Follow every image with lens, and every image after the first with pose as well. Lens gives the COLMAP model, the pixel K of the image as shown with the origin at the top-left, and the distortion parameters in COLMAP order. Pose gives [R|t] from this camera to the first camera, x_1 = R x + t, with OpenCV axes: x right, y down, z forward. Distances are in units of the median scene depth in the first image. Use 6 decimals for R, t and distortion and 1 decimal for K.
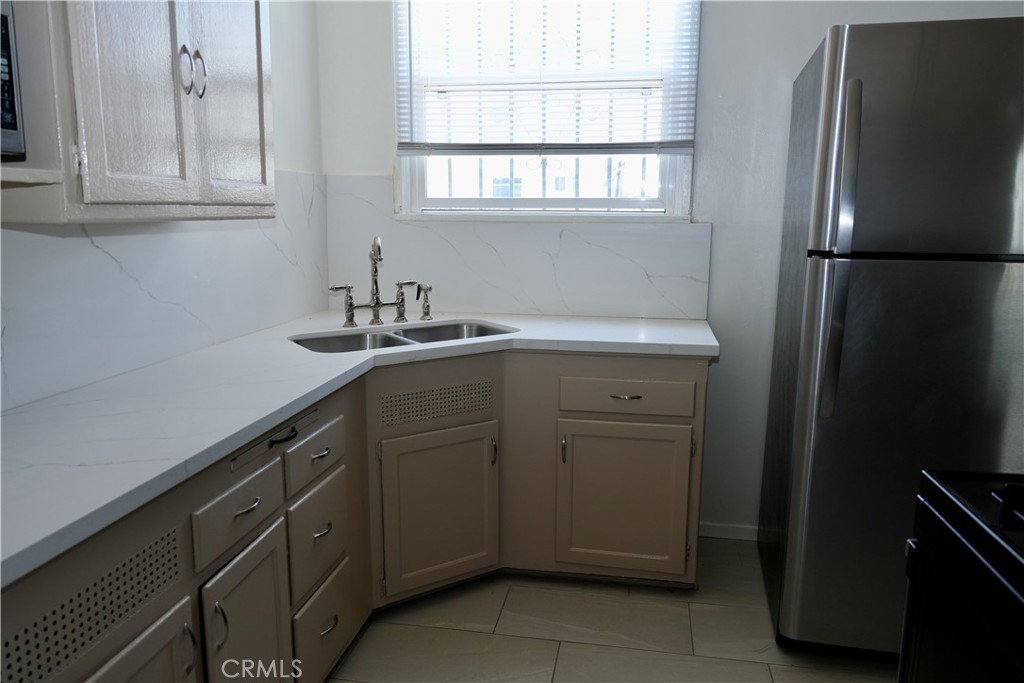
lens RADIAL K [[726.8, 0, 512.0], [0, 726.8, 341.5], [0, 0, 1]] dist [0.001437, -0.000721]
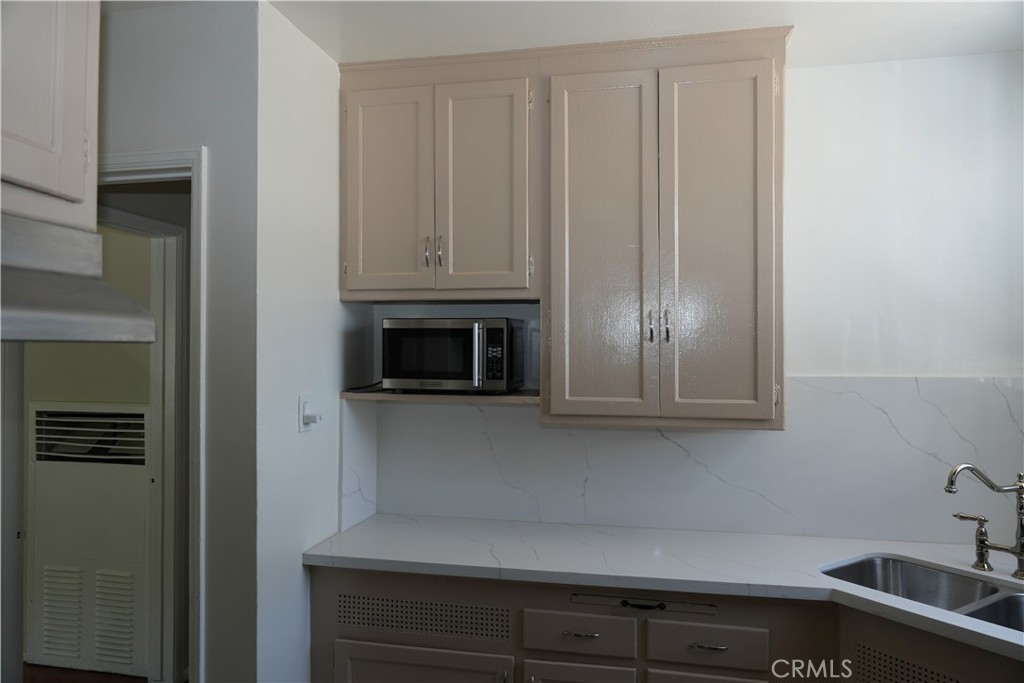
lens RADIAL K [[685.3, 0, 512.0], [0, 685.3, 341.5], [0, 0, 1]] dist [-0.015215, -0.000599]
pose [[-0.029845, -0.024137, -0.999263, 0.760418], [-0.183238, 0.982899, -0.018269, -0.218077], [0.982615, 0.182558, -0.033757, 0.635357]]
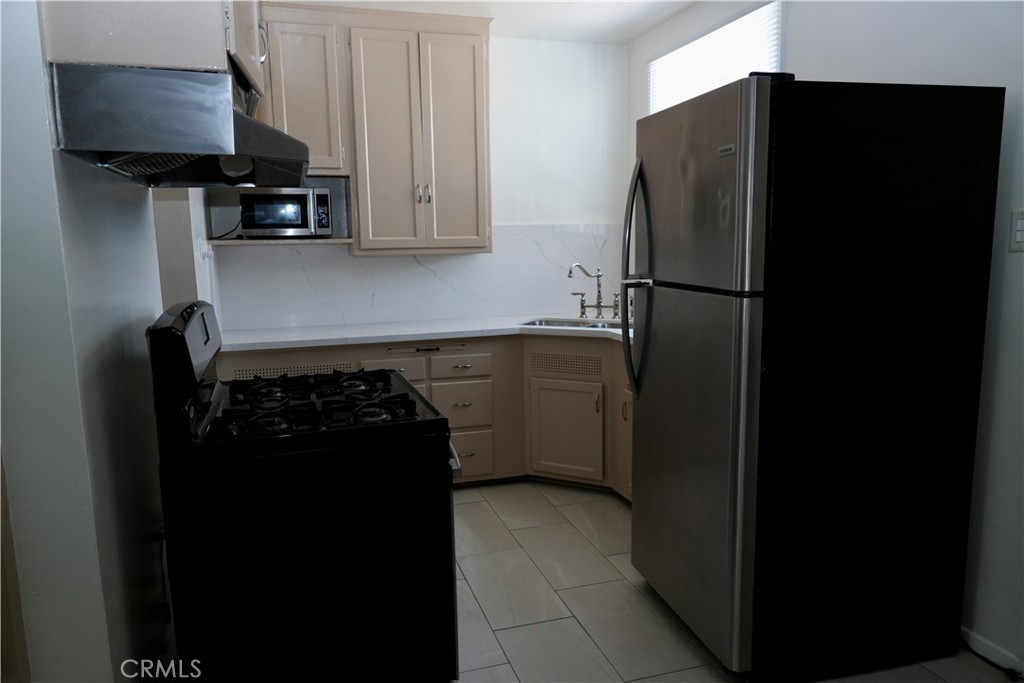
lens RADIAL K [[701.6, 0, 512.0], [0, 701.6, 341.5], [0, 0, 1]] dist [0.005798, 0.002158]
pose [[0.465209, 0.109365, -0.878419, 1.494926], [-0.137678, 0.989202, 0.050243, -0.034510], [0.874429, 0.097566, 0.475242, 0.160702]]
